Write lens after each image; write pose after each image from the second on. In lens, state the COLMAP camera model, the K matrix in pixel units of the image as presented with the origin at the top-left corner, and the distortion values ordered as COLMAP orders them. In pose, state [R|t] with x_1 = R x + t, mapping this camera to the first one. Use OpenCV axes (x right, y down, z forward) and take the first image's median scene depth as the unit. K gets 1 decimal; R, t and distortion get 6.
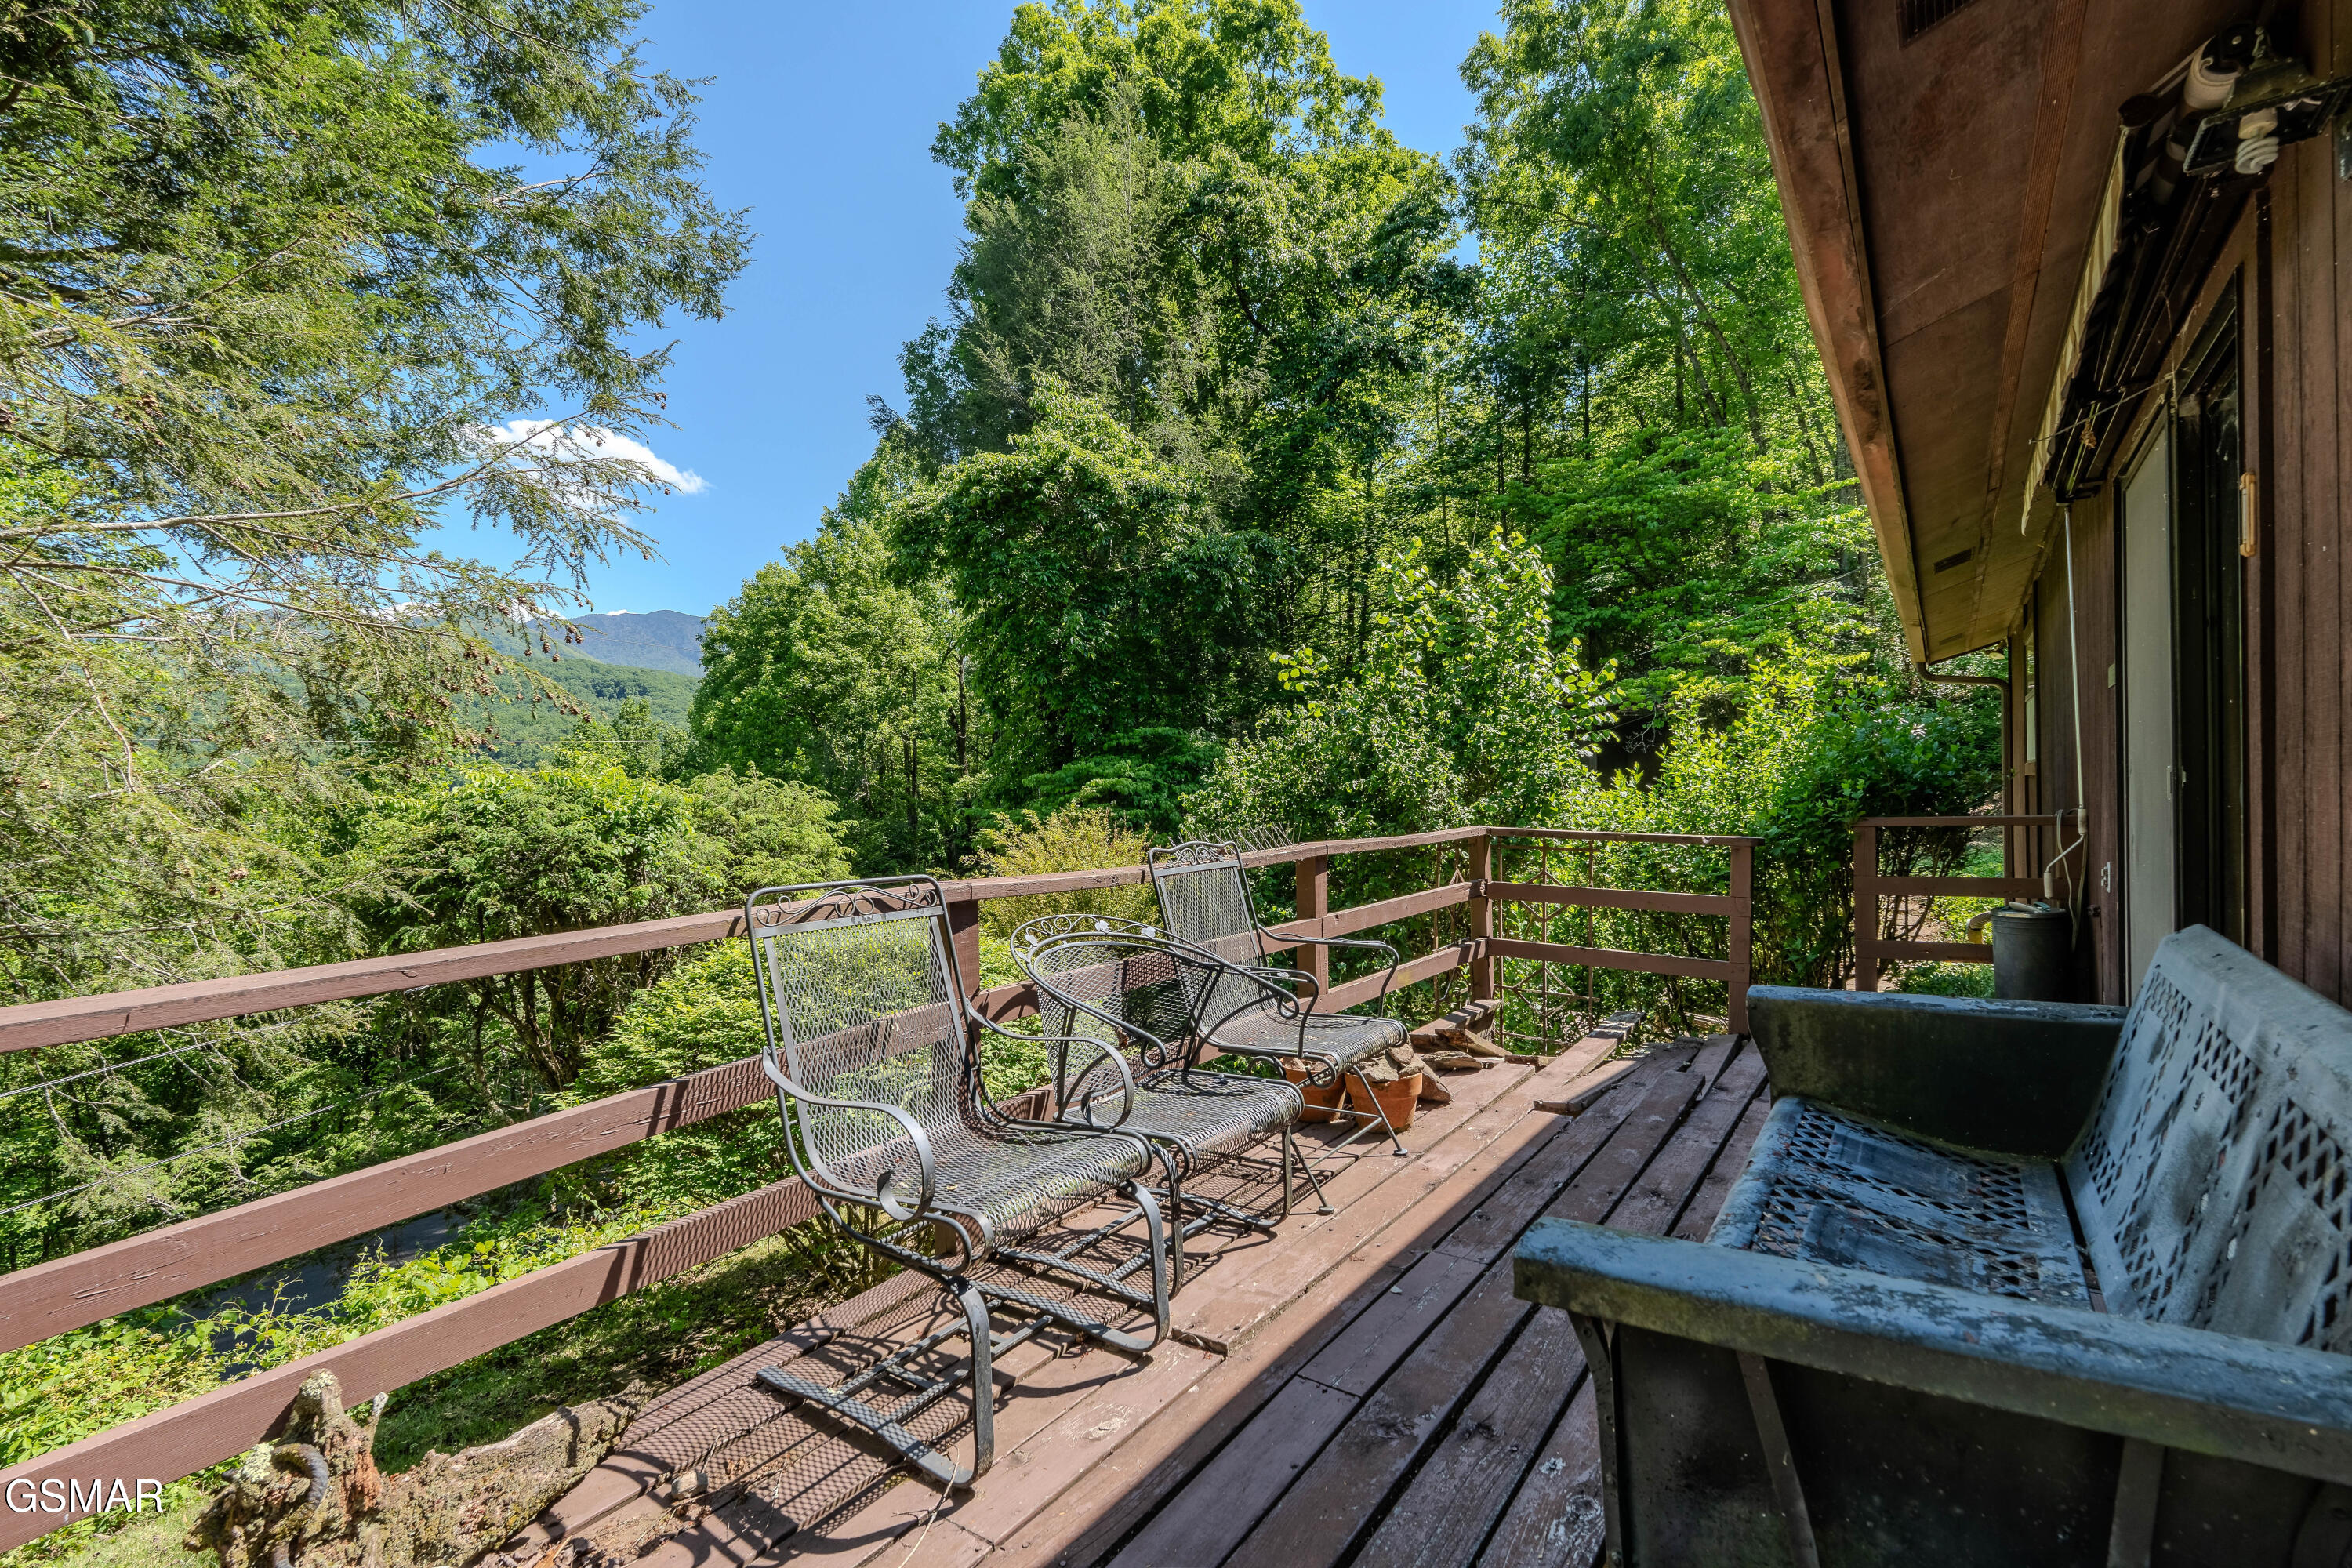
lens RADIAL K [[1045.3, 0, 1177.1], [0, 1045.3, 767.7], [0, 0, 1]] dist [-0.000151, -0.000006]
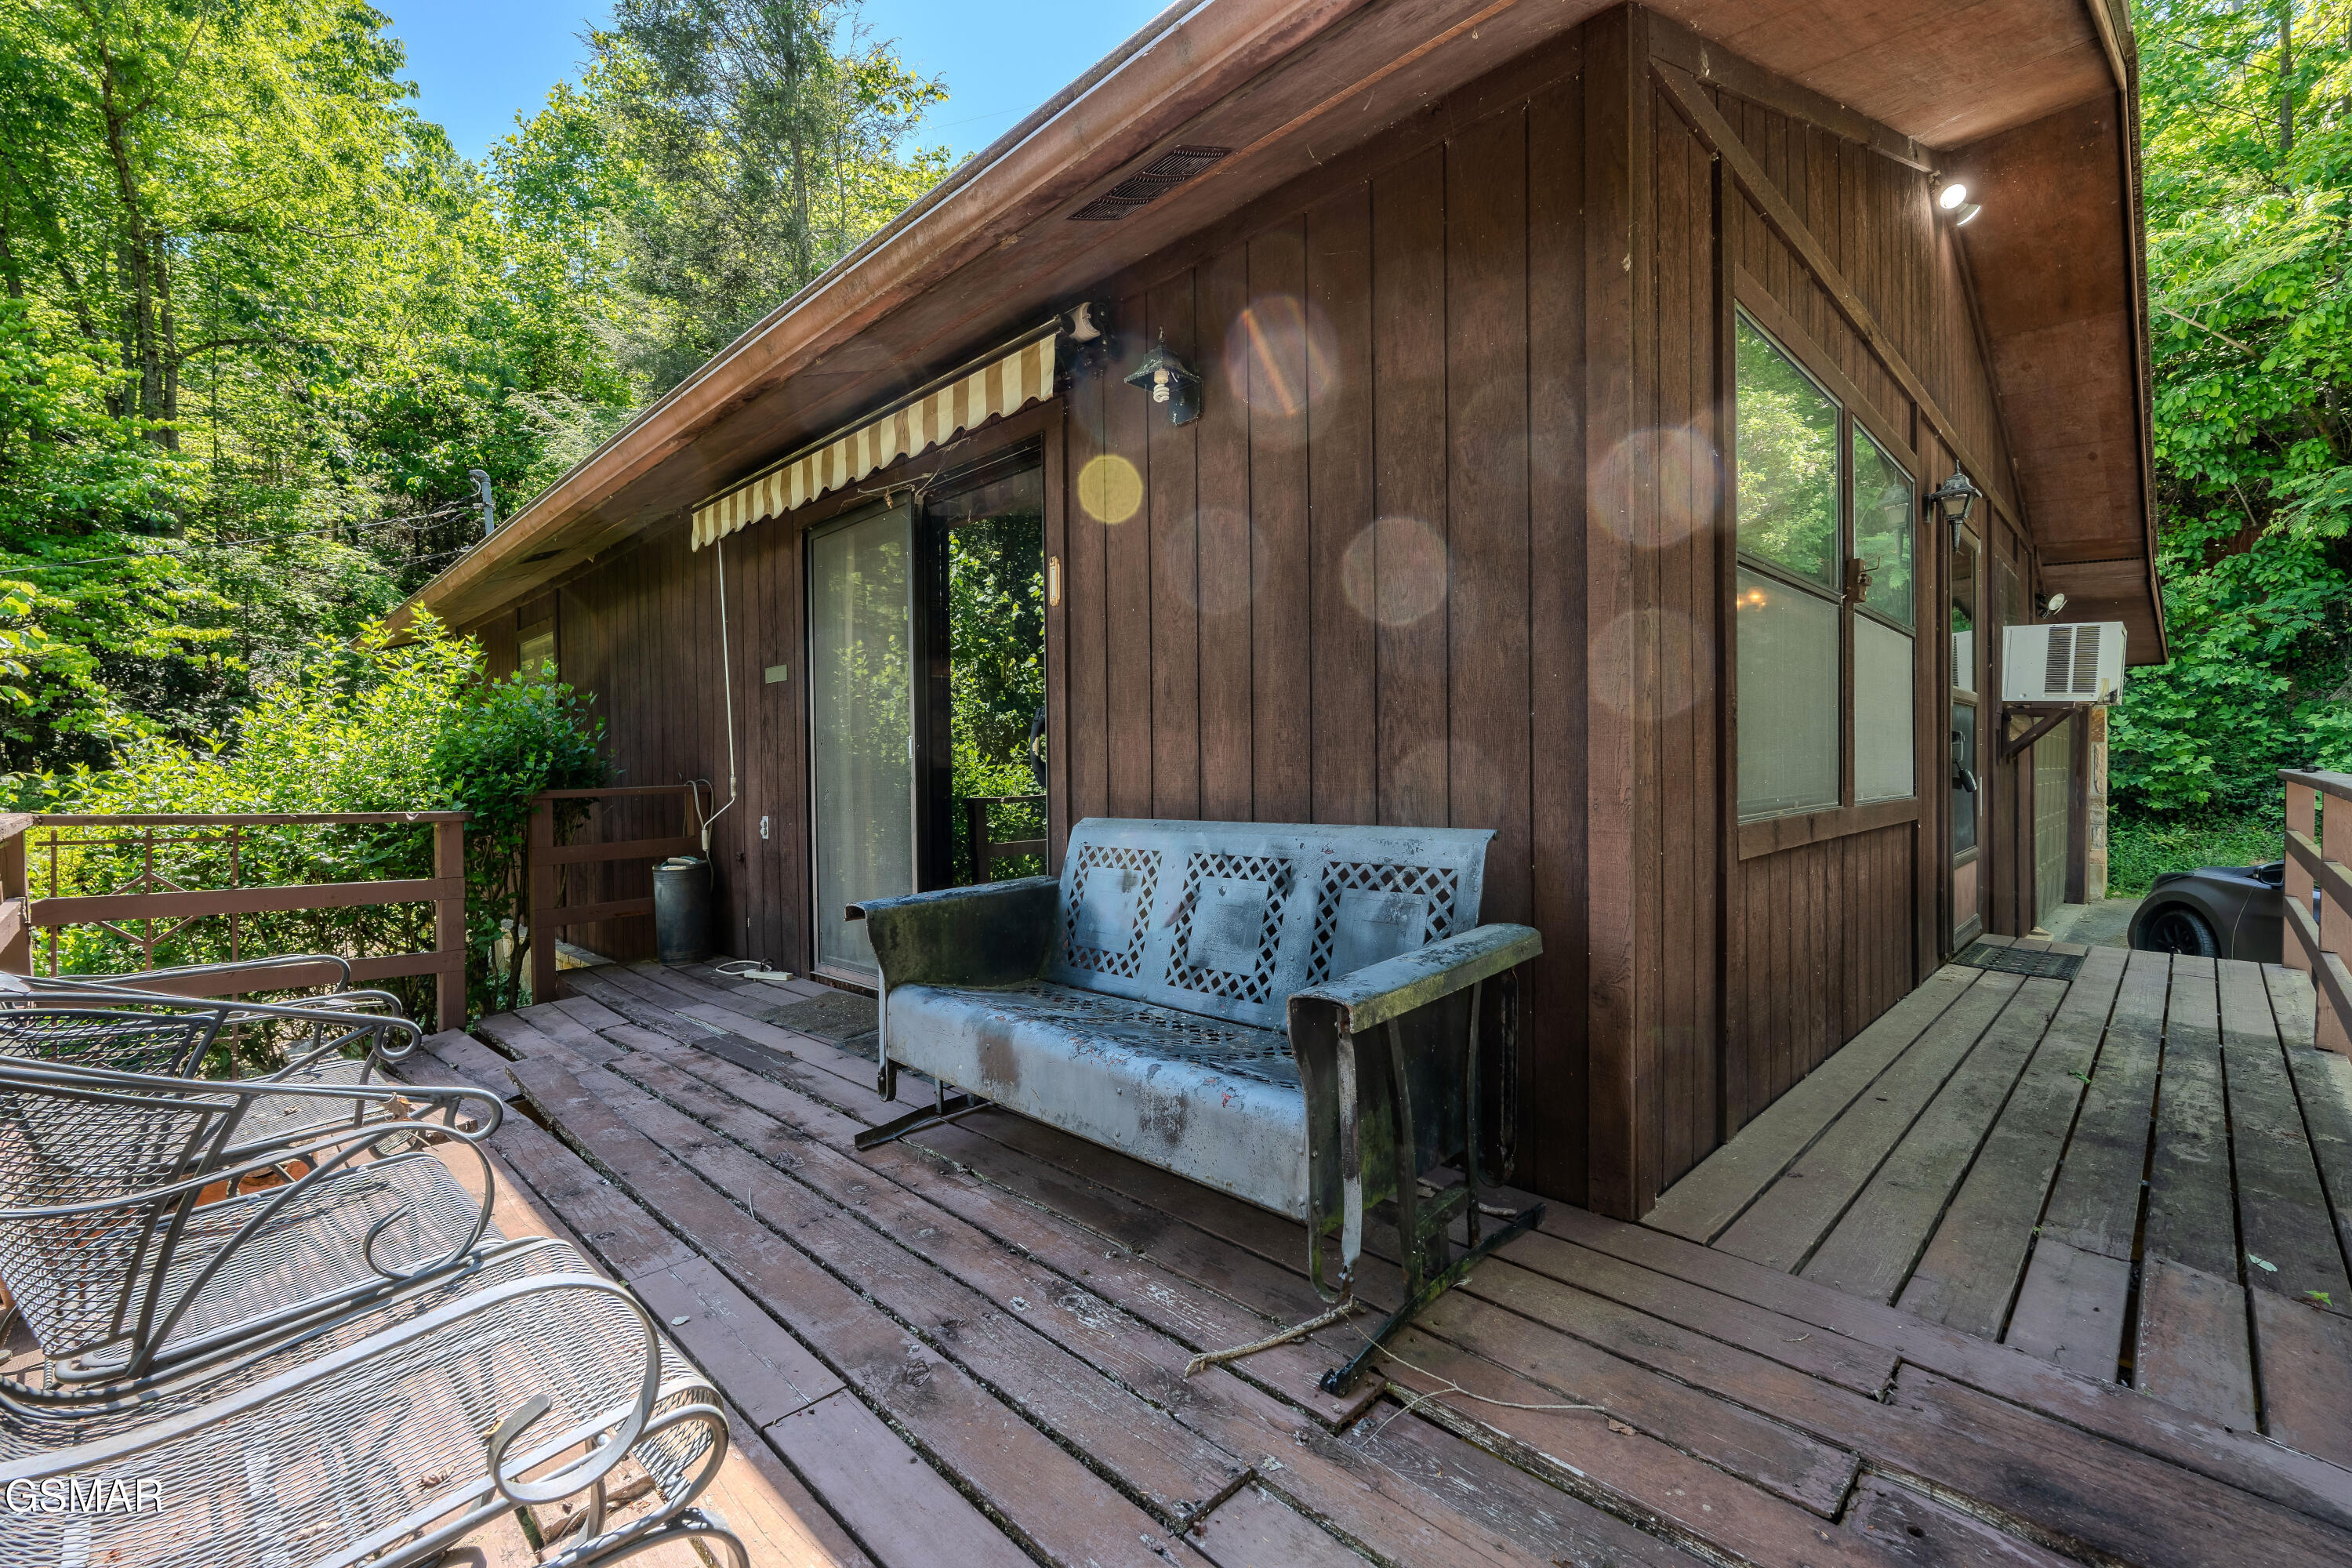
lens RADIAL K [[1045.3, 0, 1177.1], [0, 1045.3, 767.7], [0, 0, 1]] dist [-0.000151, -0.000006]
pose [[0.167304, 0.007585, 0.985876, -0.439715], [-0.004161, 0.999967, -0.006987, 0.052521], [-0.985896, -0.002934, 0.167330, 0.380436]]
